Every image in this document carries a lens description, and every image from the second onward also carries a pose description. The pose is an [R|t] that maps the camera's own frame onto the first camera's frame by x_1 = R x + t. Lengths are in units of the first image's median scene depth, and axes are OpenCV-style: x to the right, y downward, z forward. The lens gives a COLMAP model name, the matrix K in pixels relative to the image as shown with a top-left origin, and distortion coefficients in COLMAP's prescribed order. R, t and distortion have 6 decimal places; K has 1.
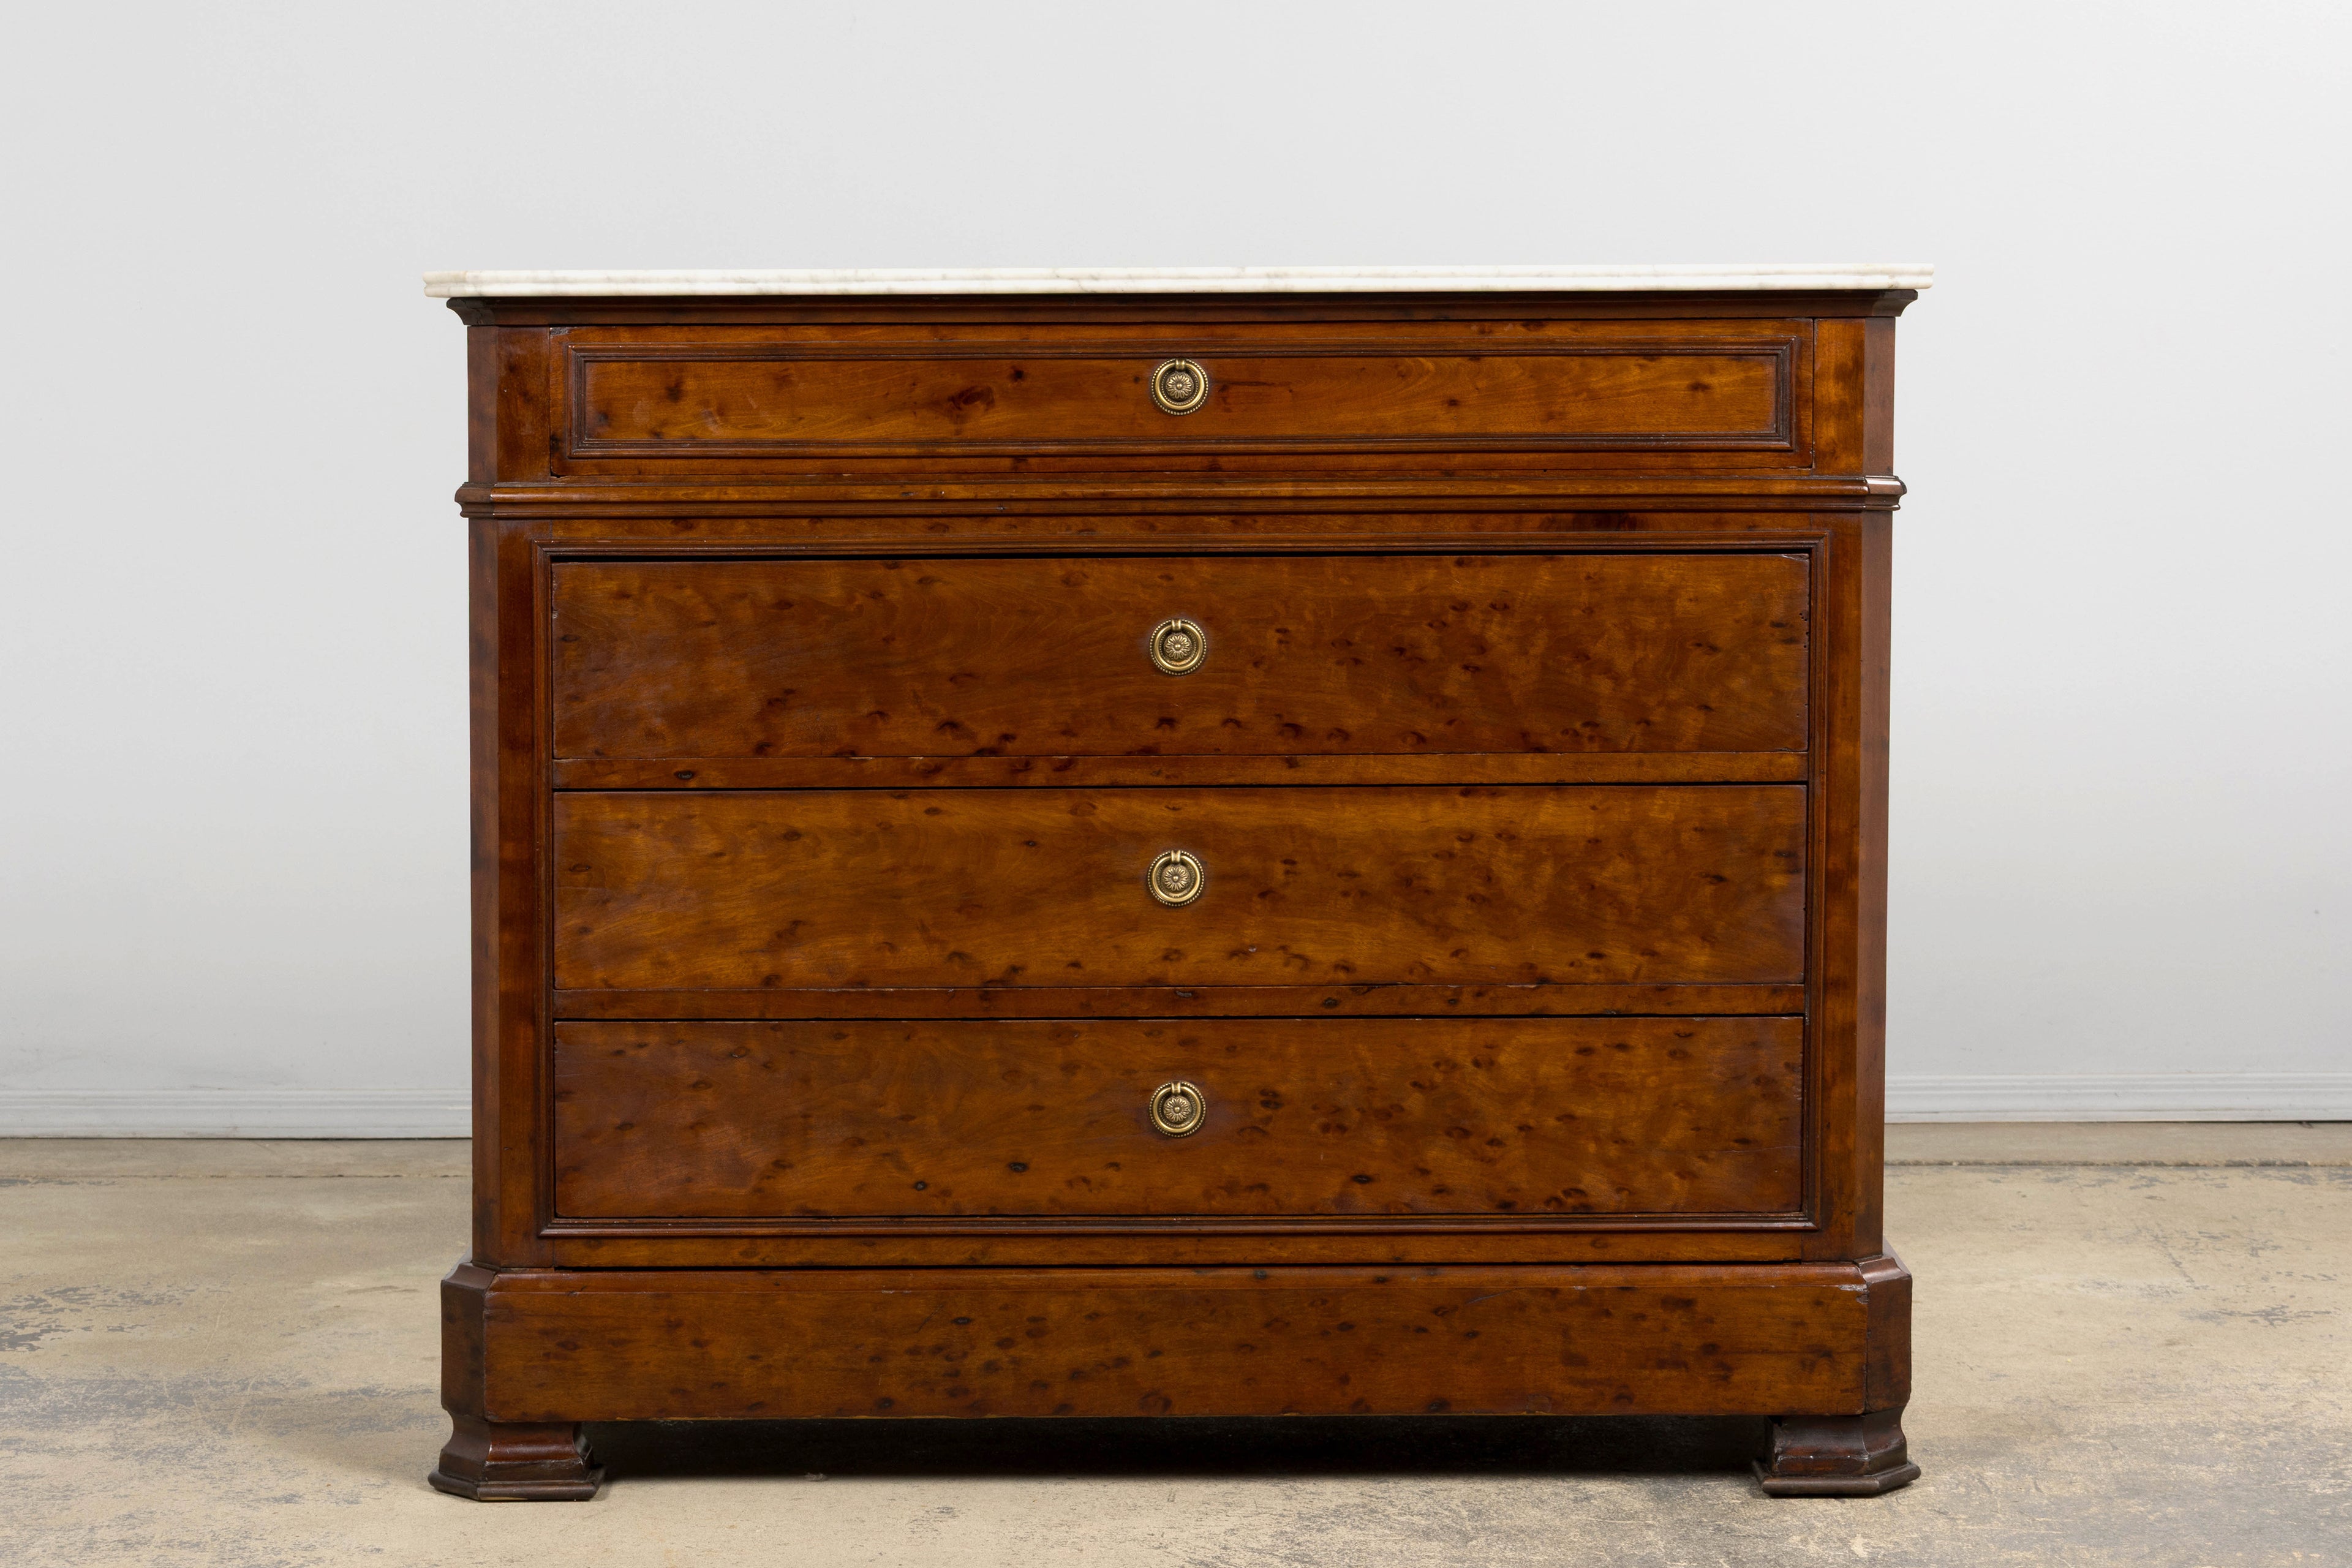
lens RADIAL K [[5298.1, 0, 1182.6], [0, 5298.1, 690.9], [0, 0, 1]] dist [-0.052606, 0.666611]
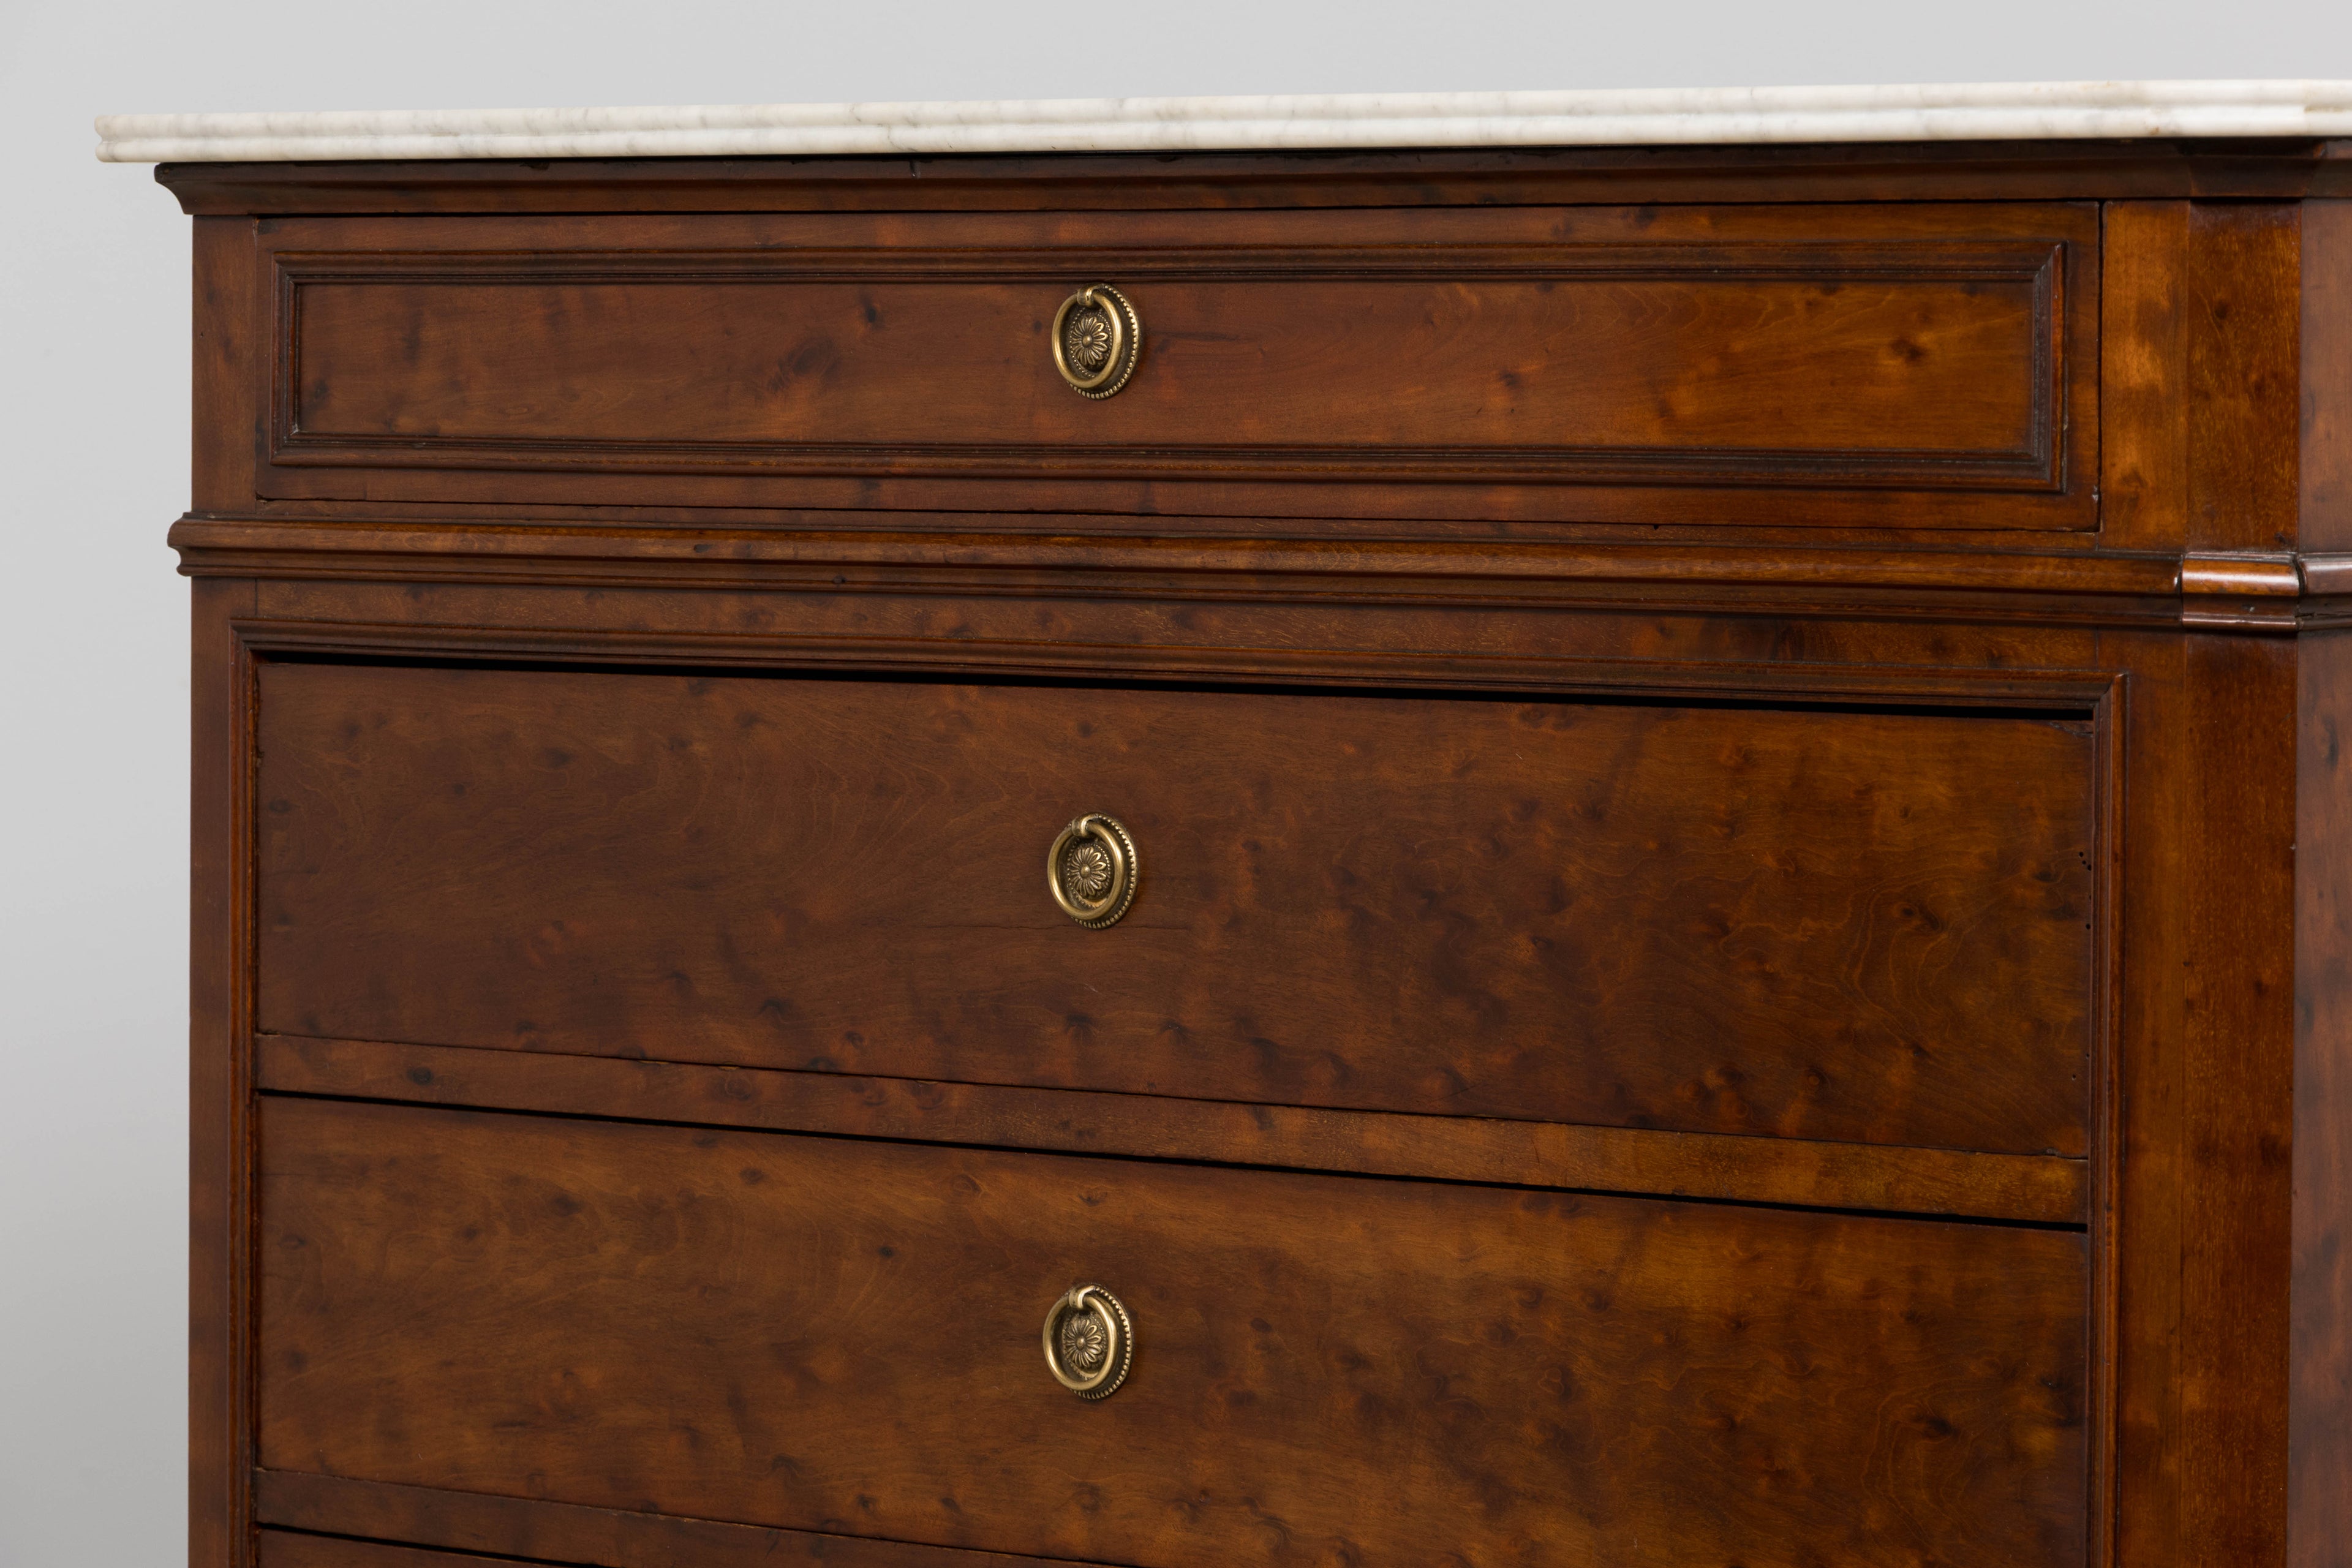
lens RADIAL K [[11207.6, 0, 1176.0], [0, 11207.6, 784.0], [0, 0, 1]] dist [-0.240501, 3.781067]
pose [[0.713191, 0.035587, -0.700065, 0.729824], [-0.053190, 0.998579, -0.003425, -0.013146], [0.698948, 0.039679, 0.714070, 0.262320]]
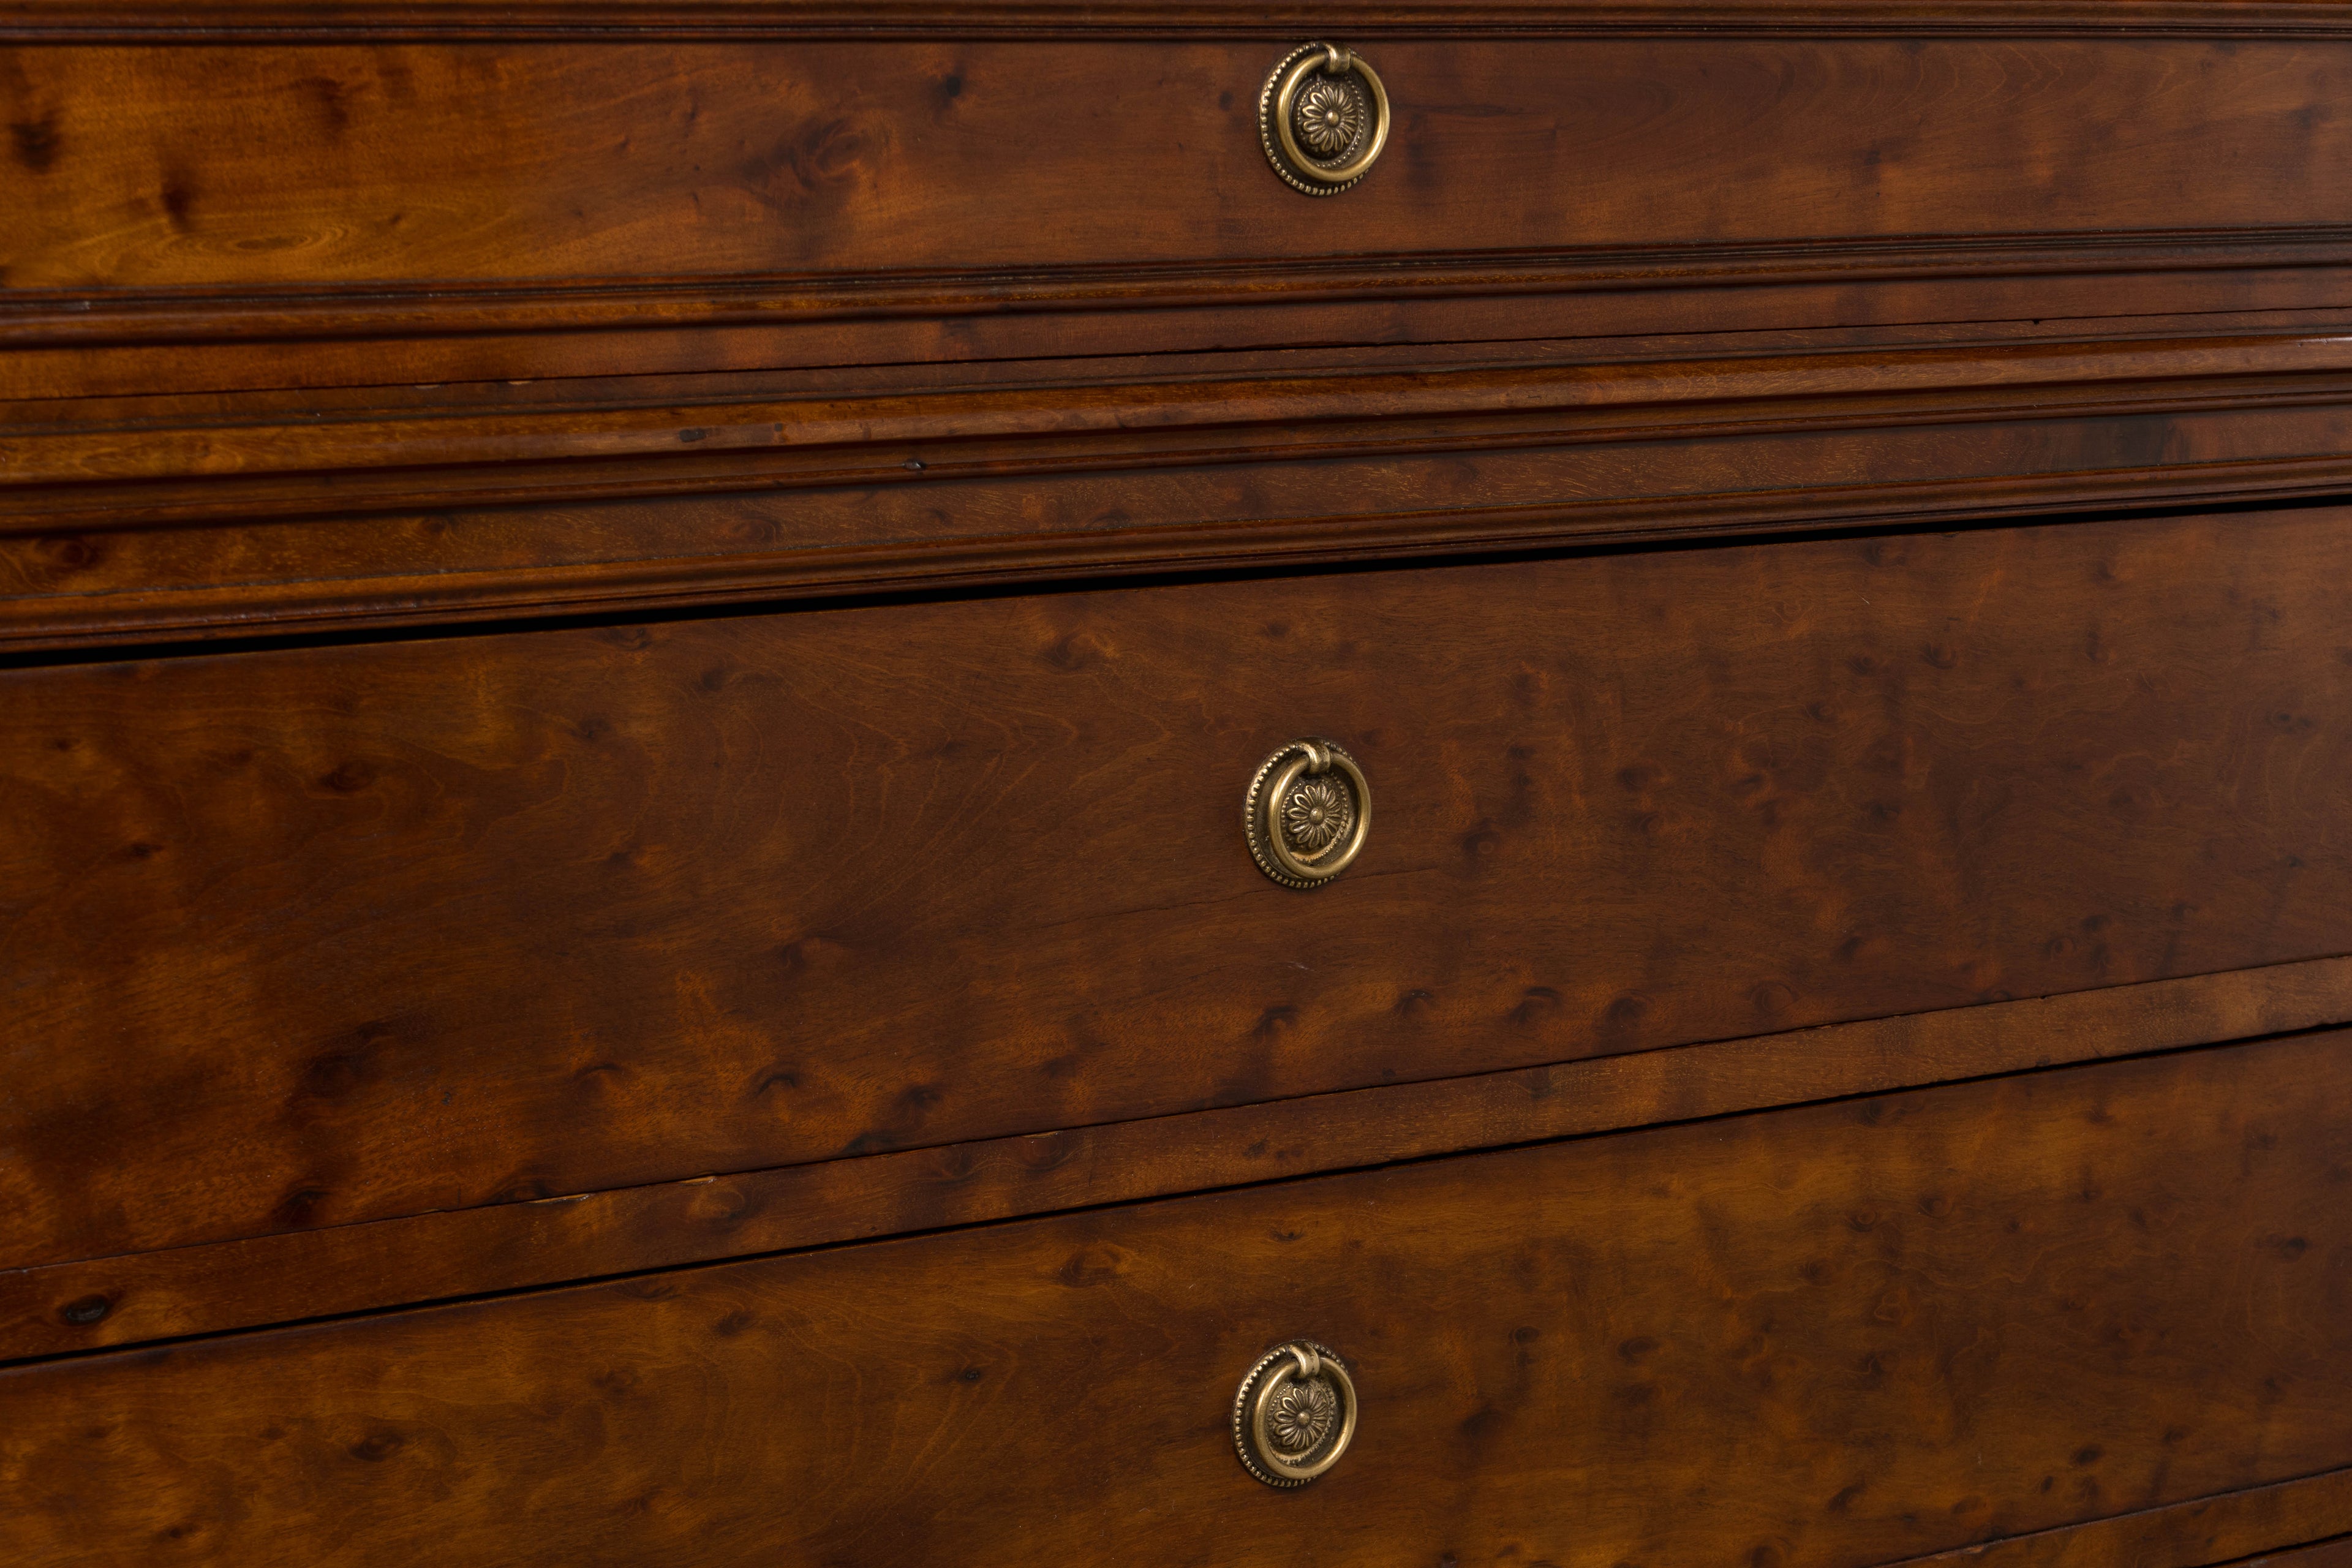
lens RADIAL K [[5574.0, 0, 1302.2], [0, 5574.0, 822.6], [0, 0, 1]] dist [-0.070240, 0.464914]
pose [[0.815271, -0.075216, 0.574175, -0.228105], [0.028941, 0.995582, 0.089326, -0.042953], [-0.578356, -0.056208, 0.813846, 0.675996]]
